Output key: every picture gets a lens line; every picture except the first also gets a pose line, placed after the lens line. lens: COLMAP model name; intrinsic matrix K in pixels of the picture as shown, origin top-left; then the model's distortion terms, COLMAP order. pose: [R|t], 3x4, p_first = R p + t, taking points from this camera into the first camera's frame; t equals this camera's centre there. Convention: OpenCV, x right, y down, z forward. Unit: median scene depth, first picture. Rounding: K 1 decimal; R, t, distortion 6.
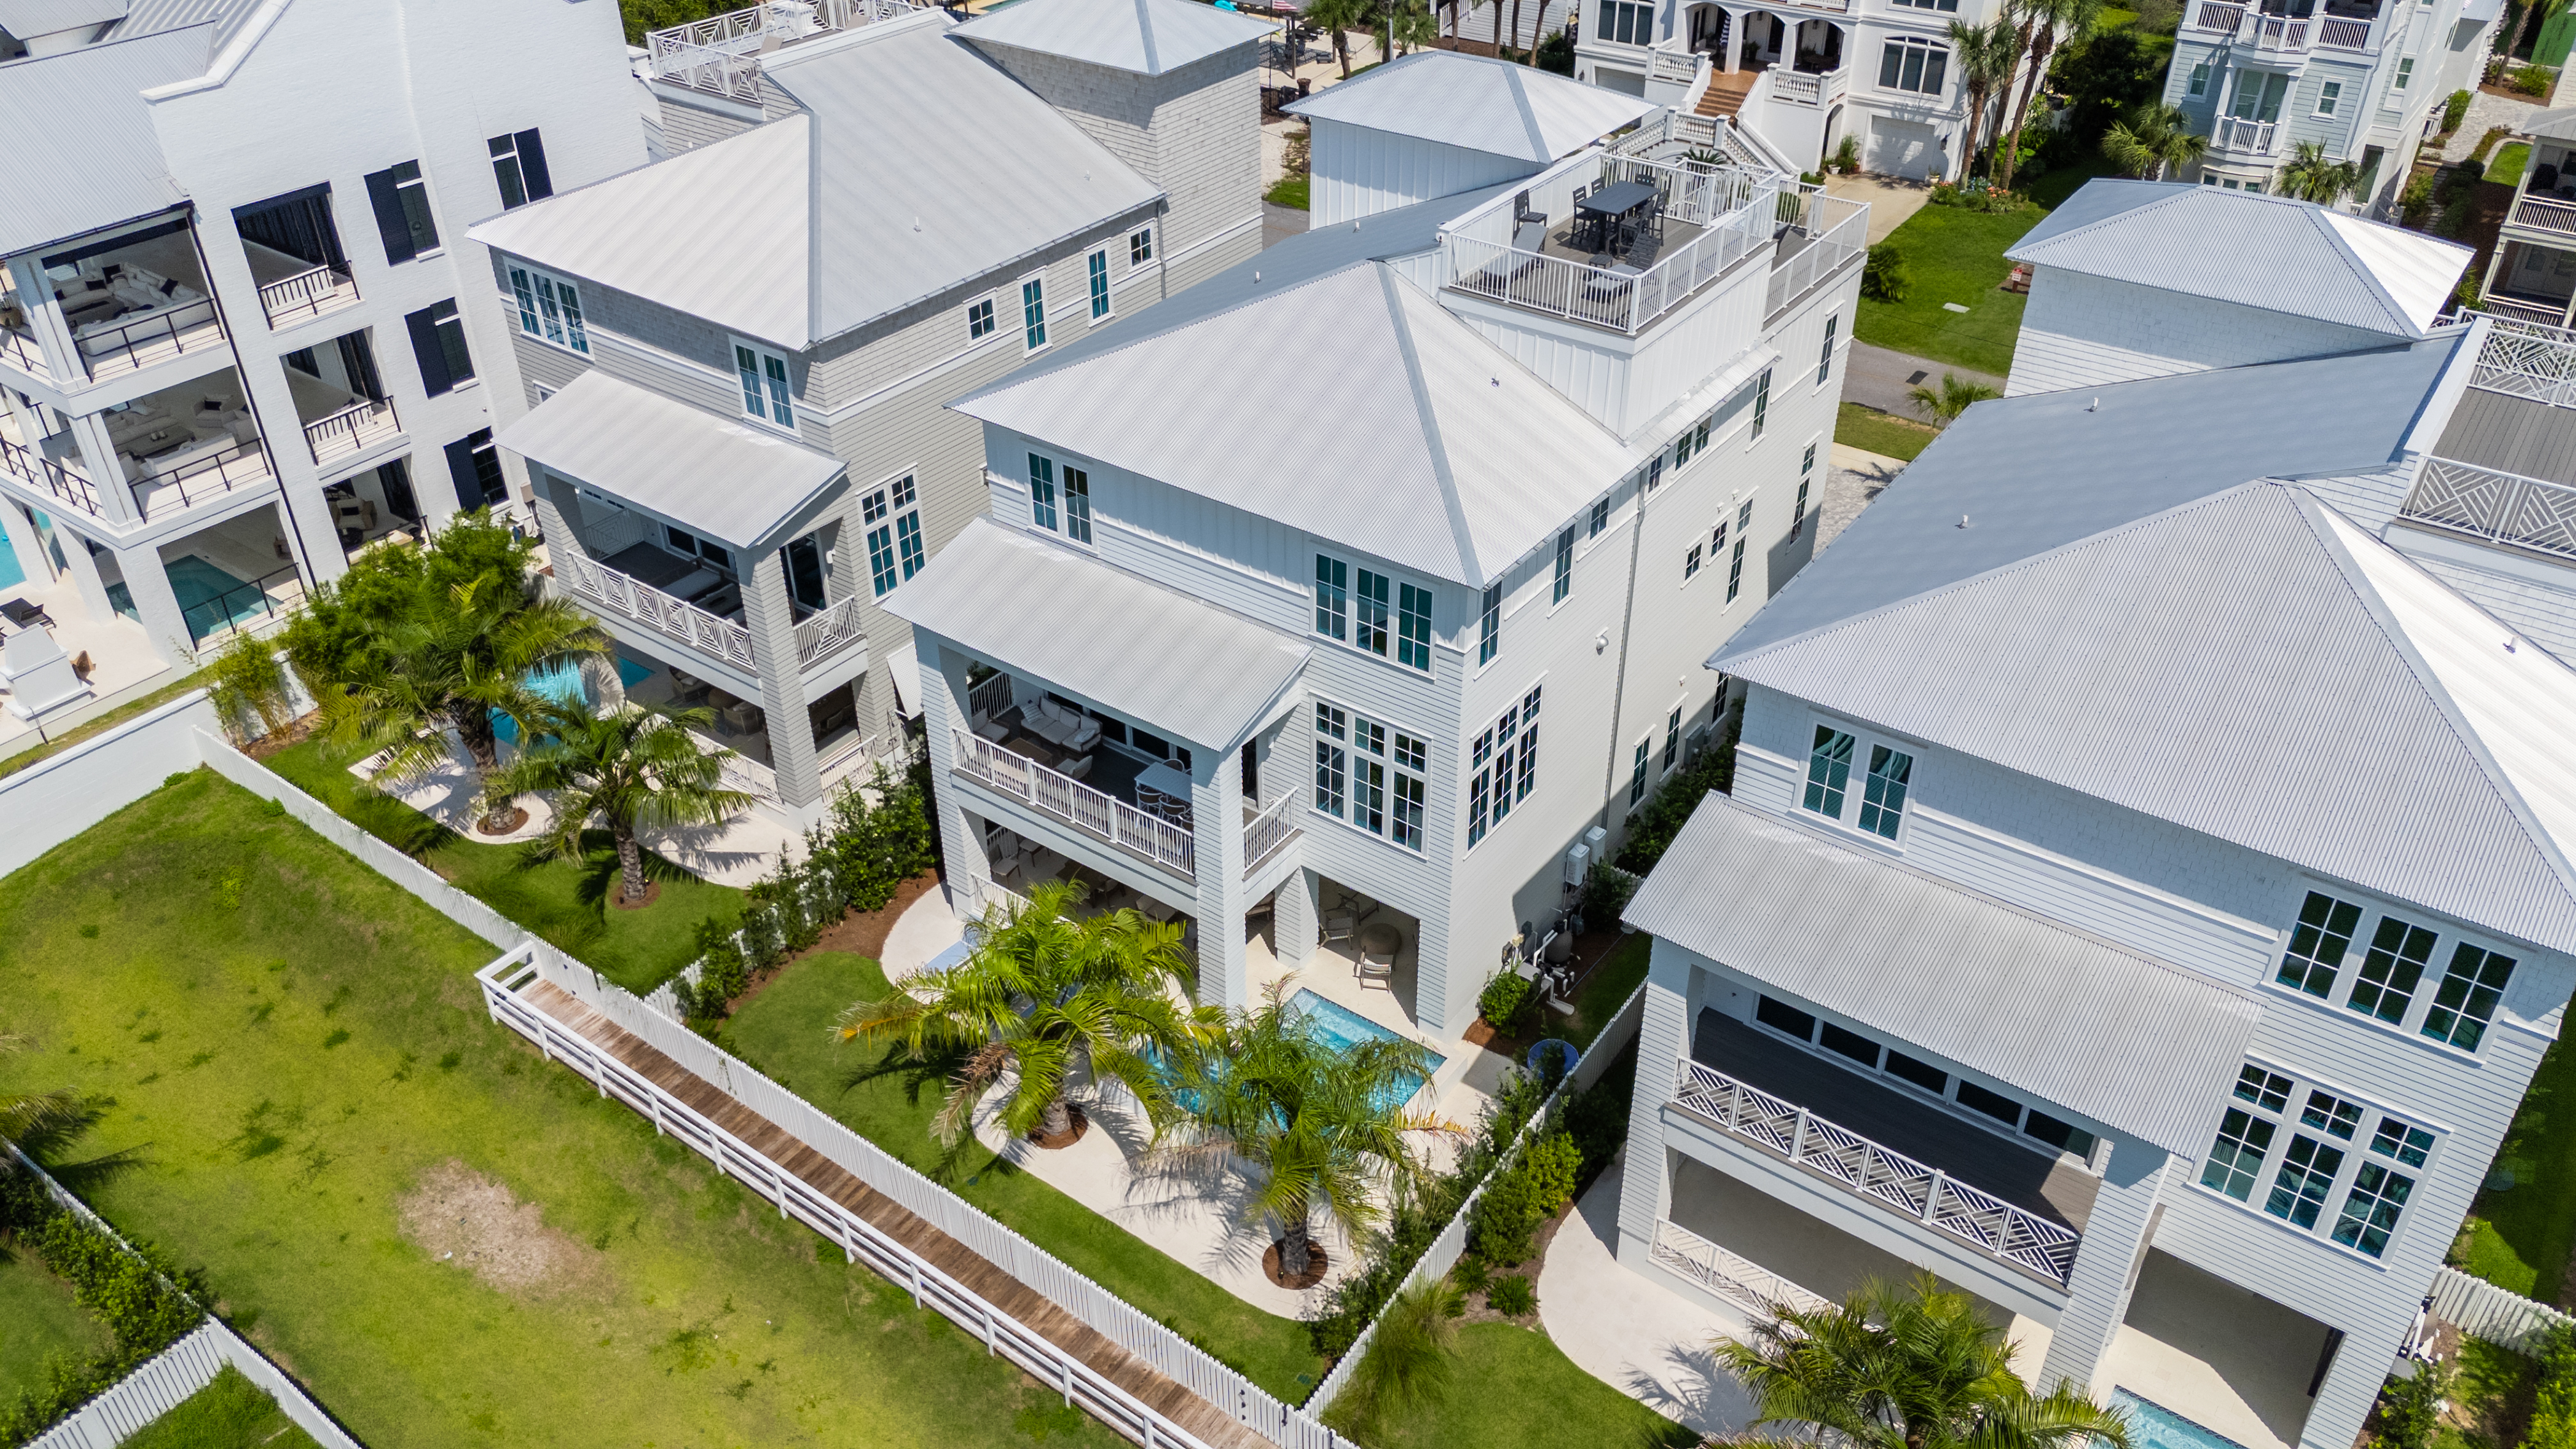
lens RADIAL K [[1905.6, 0, 1296.2], [0, 1905.6, 723.2], [0, 0, 1]] dist [0.061203, -0.062614]
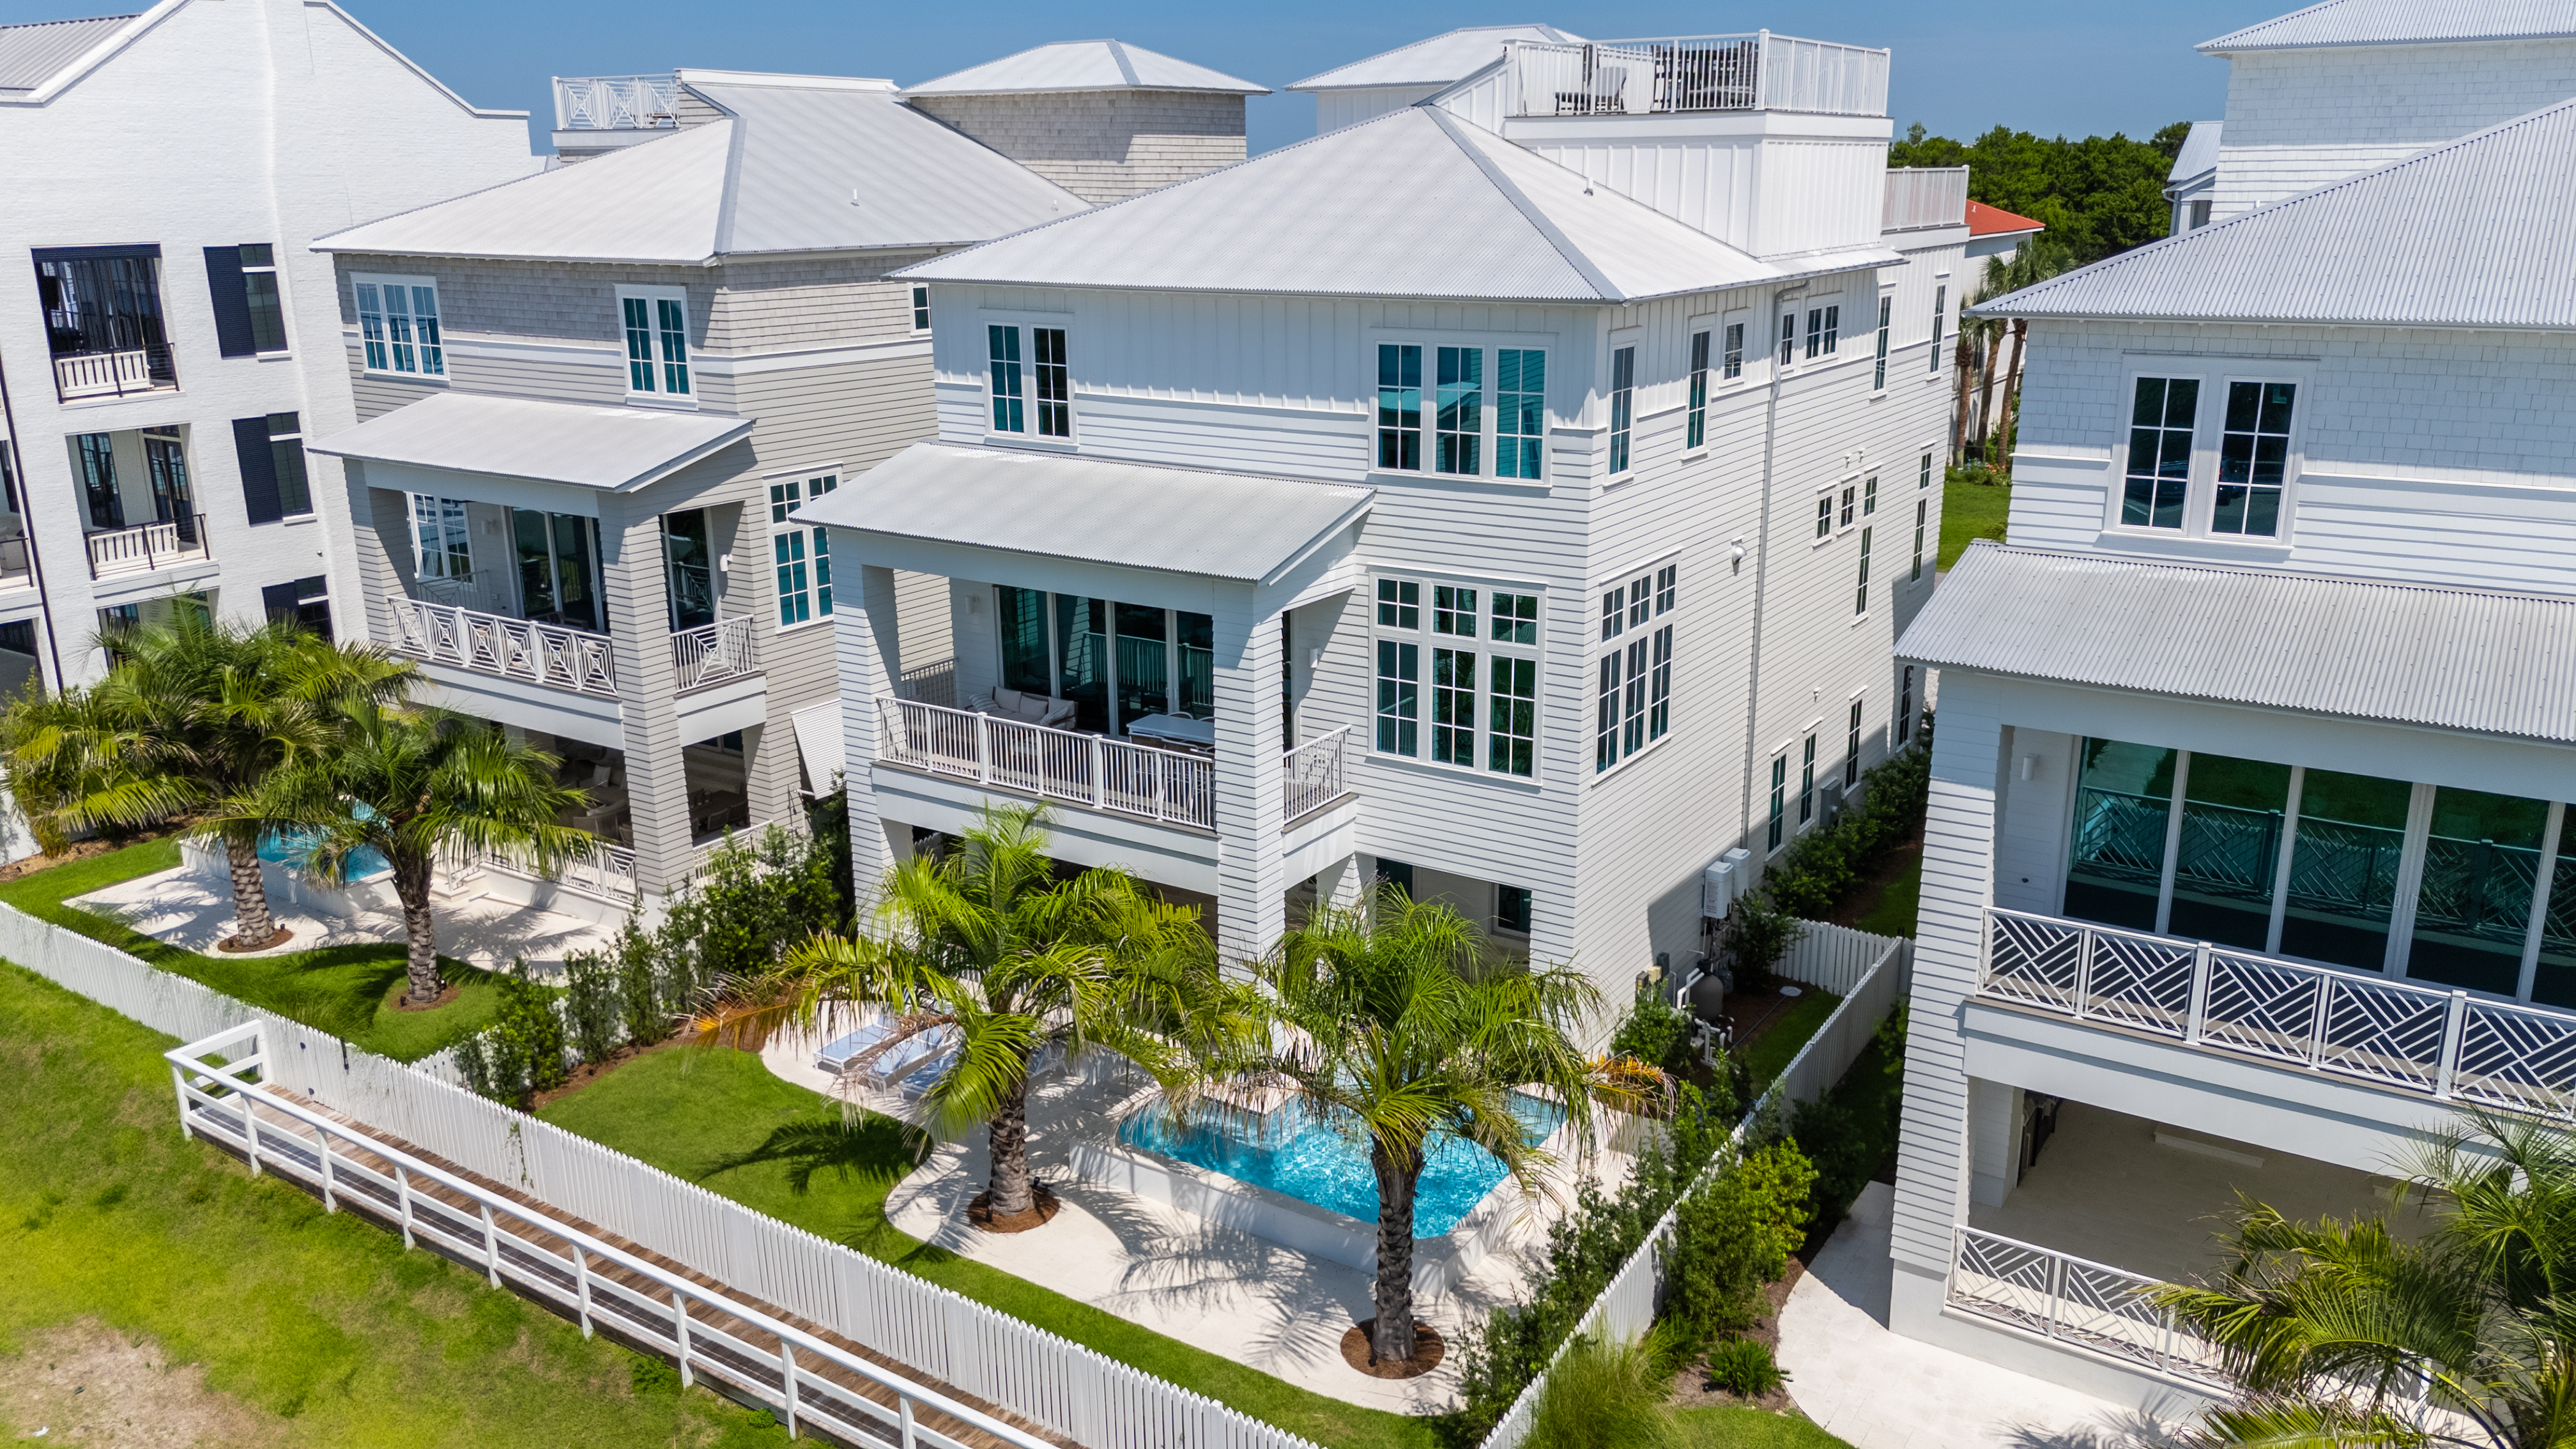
lens RADIAL K [[1905.1, 0, 1295.0], [0, 1905.1, 723.2], [0, 0, 1]] dist [0.058053, -0.049697]
pose [[0.998860, -0.017520, 0.044409, -0.052277], [0.030429, 0.950426, -0.309459, 0.254166], [-0.036786, 0.310457, 0.949875, 0.299641]]
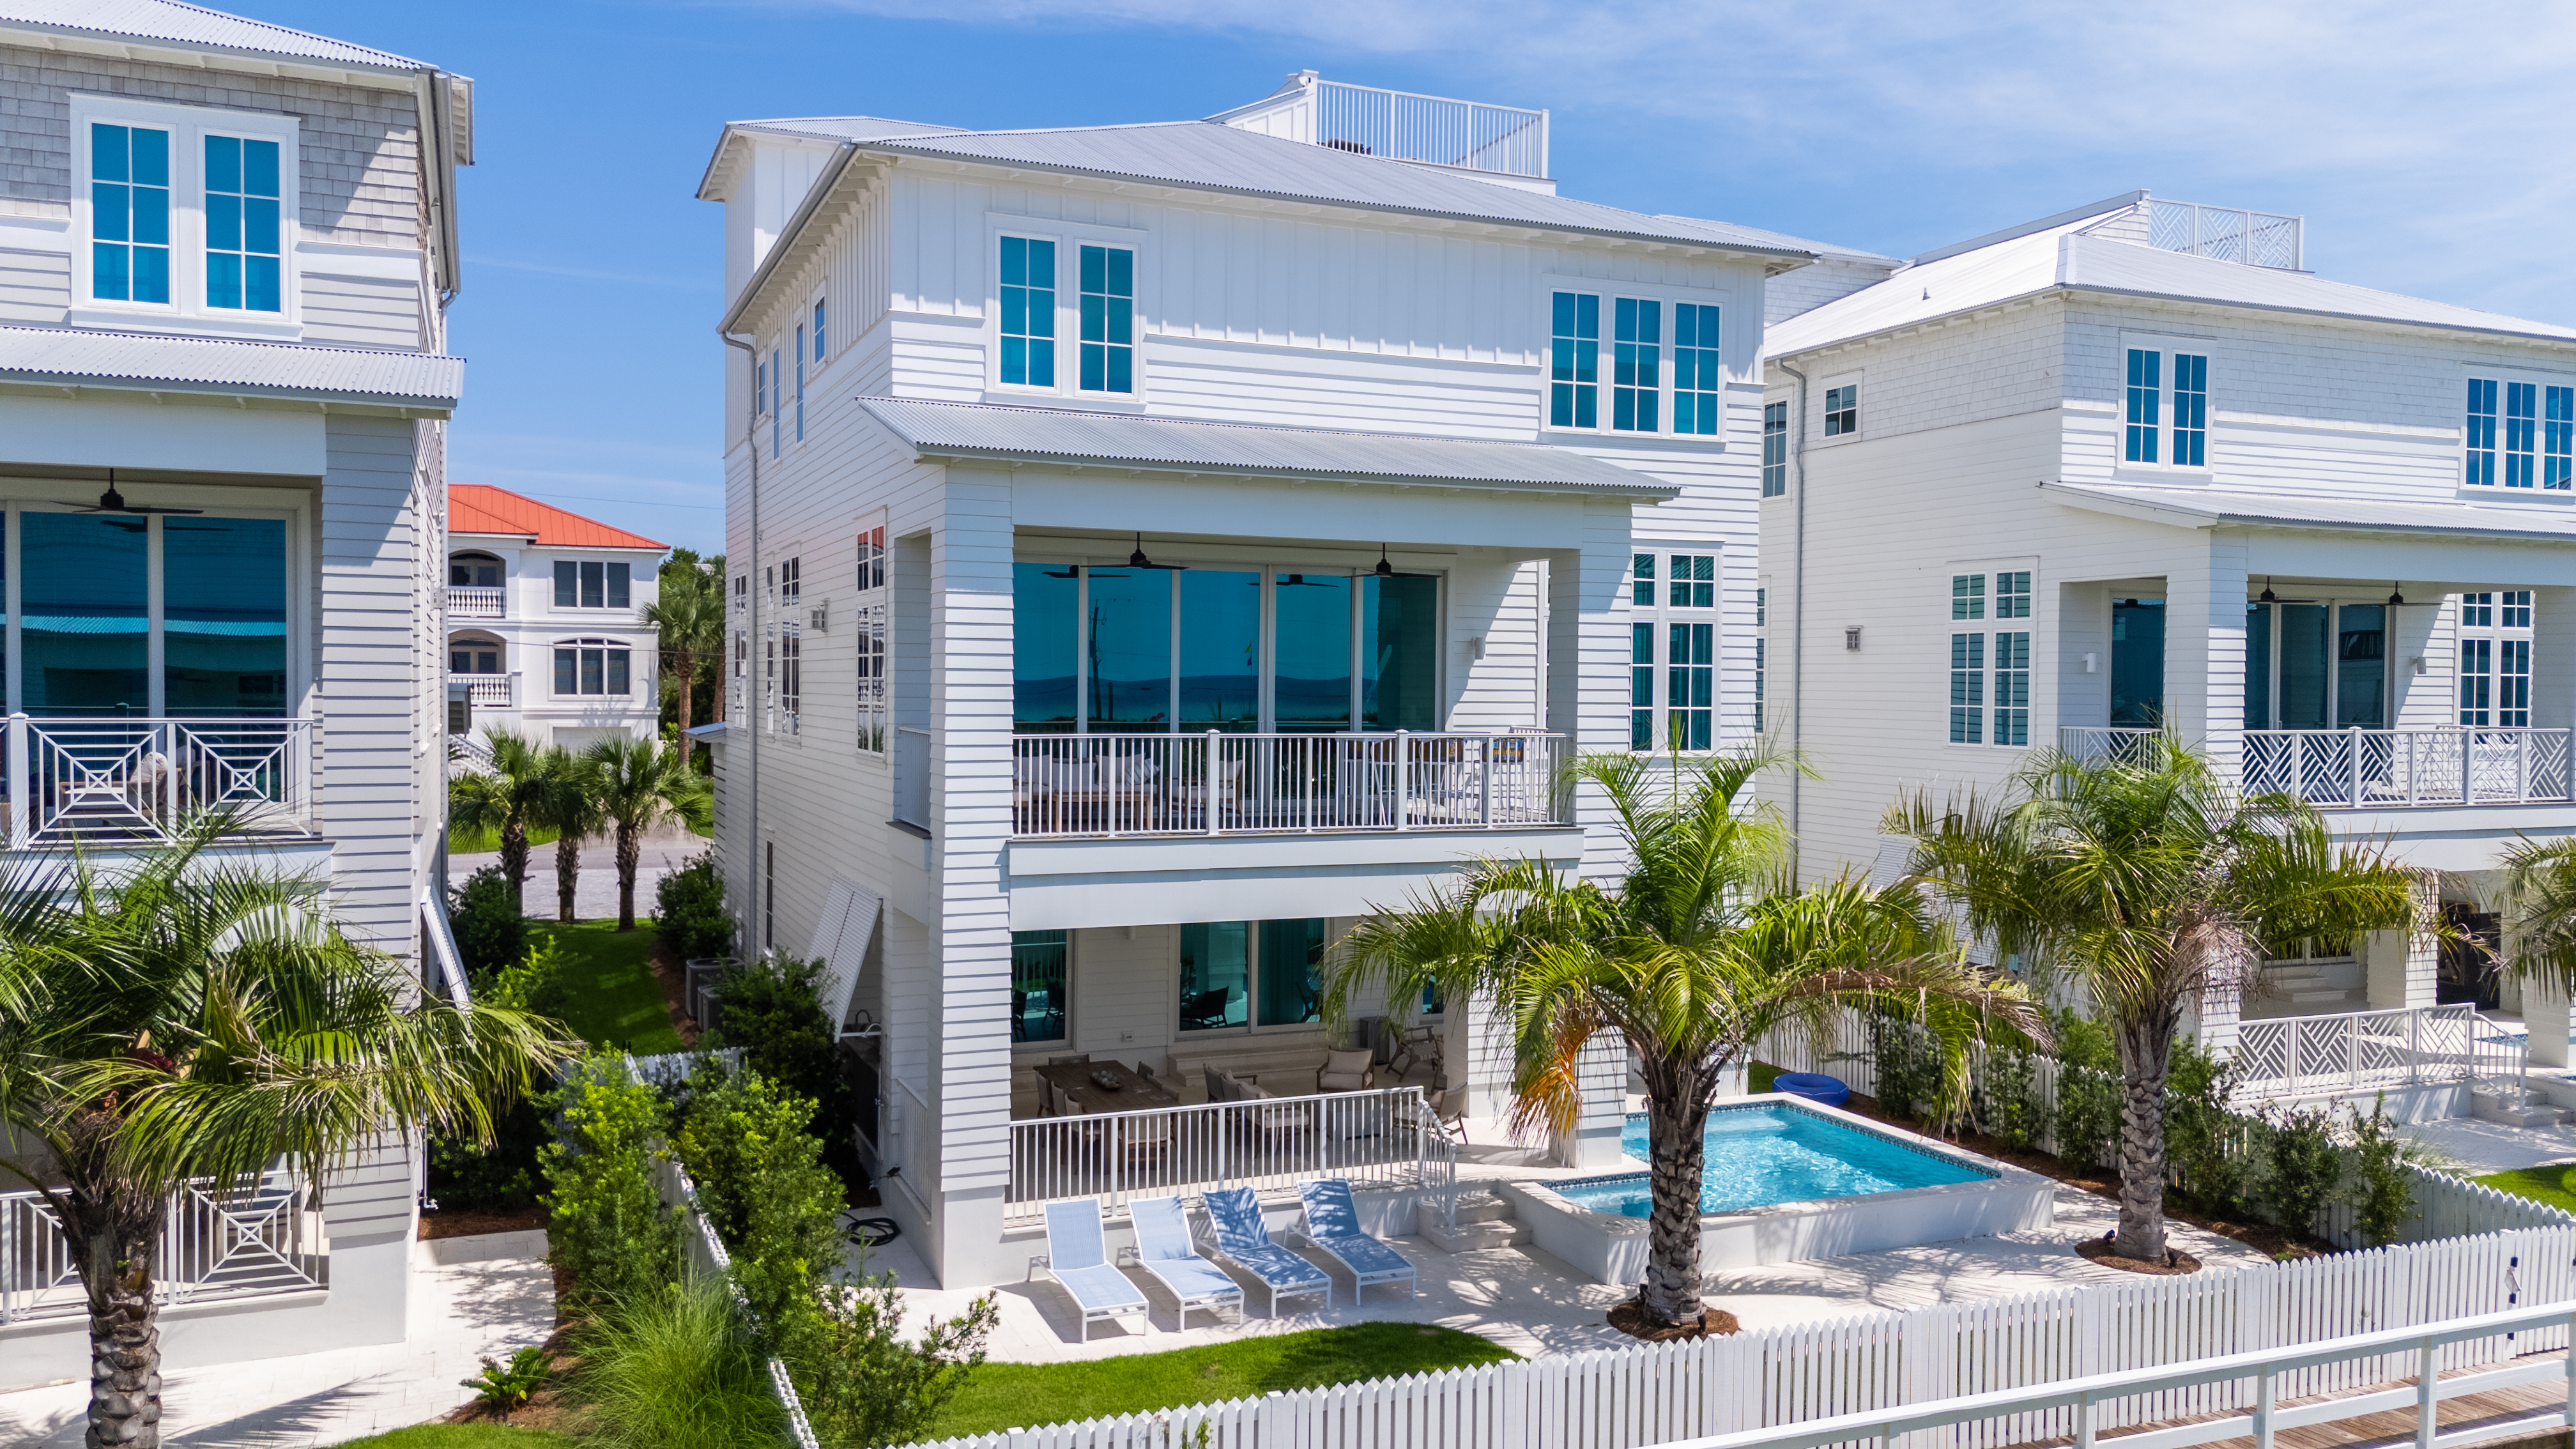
lens RADIAL K [[1905.6, 0, 1296.2], [0, 1905.6, 723.2], [0, 0, 1]] dist [0.061203, -0.062614]
pose [[0.517339, -0.011913, 0.855698, -0.568381], [0.470675, 0.839048, -0.272880, 0.168249], [-0.714721, 0.543927, 0.439679, 0.758827]]
